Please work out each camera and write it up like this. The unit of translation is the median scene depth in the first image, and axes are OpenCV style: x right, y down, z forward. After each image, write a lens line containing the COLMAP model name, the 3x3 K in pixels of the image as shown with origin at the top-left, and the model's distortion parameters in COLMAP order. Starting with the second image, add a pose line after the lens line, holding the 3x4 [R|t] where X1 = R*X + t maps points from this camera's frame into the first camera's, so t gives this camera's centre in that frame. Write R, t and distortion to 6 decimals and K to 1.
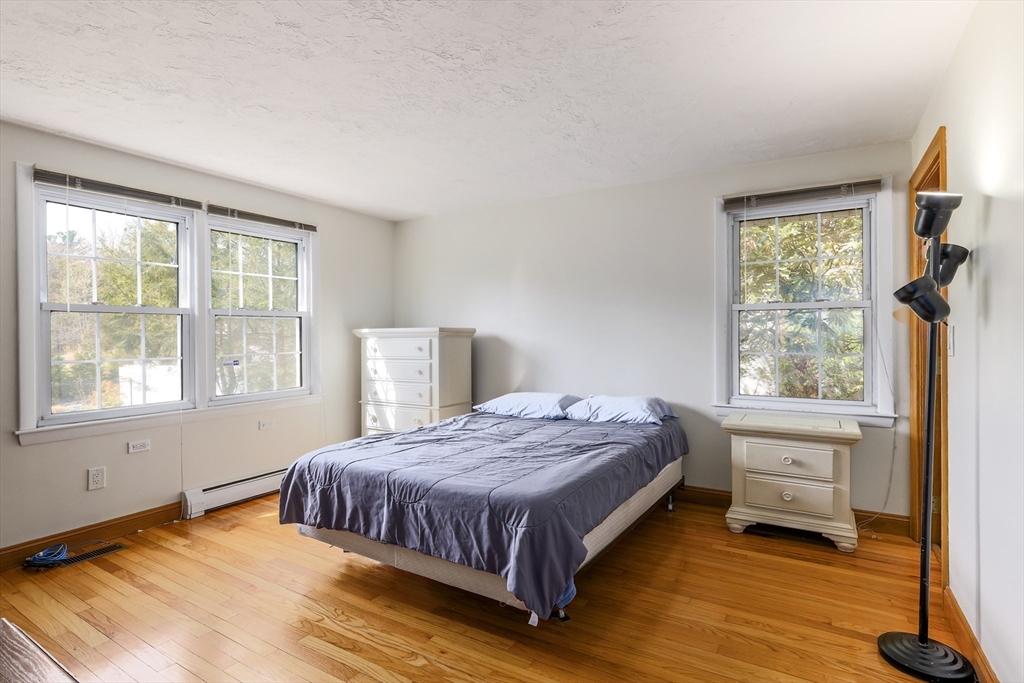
lens RADIAL K [[468.8, 0, 504.3], [0, 468.8, 339.4], [0, 0, 1]] dist [-0.029517, 0.001558]
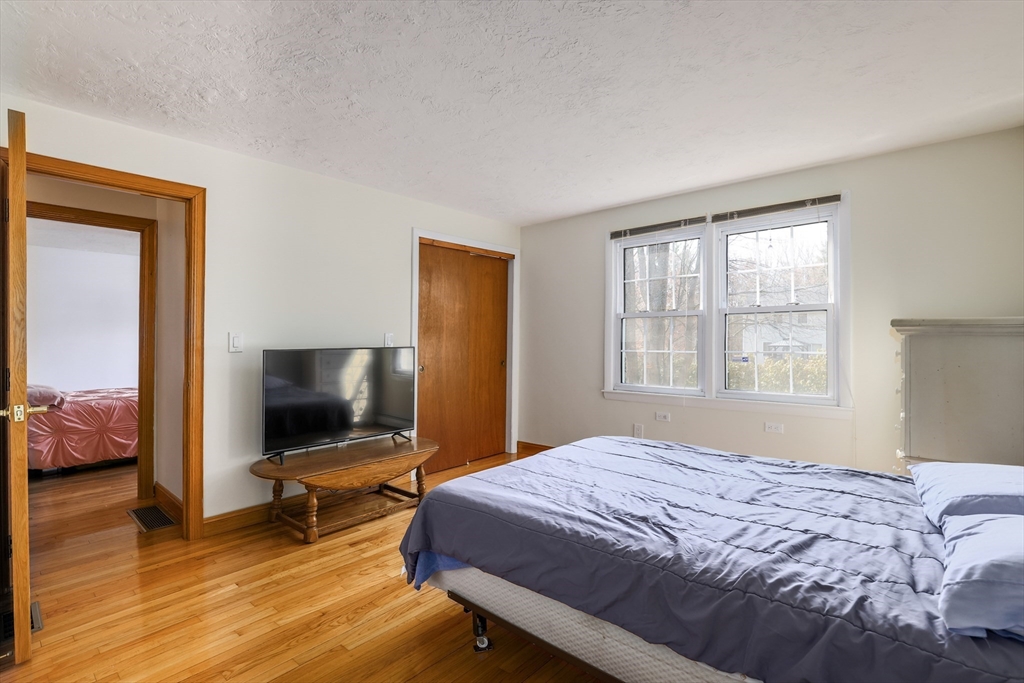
lens RADIAL K [[468.8, 0, 504.1], [0, 468.8, 340.8], [0, 0, 1]] dist [-0.029517, 0.001558]
pose [[-0.136742, 0.009018, -0.990566, 0.553656], [-0.004774, 0.999941, 0.009762, 0.002013], [0.990595, 0.006064, -0.136691, 0.670633]]
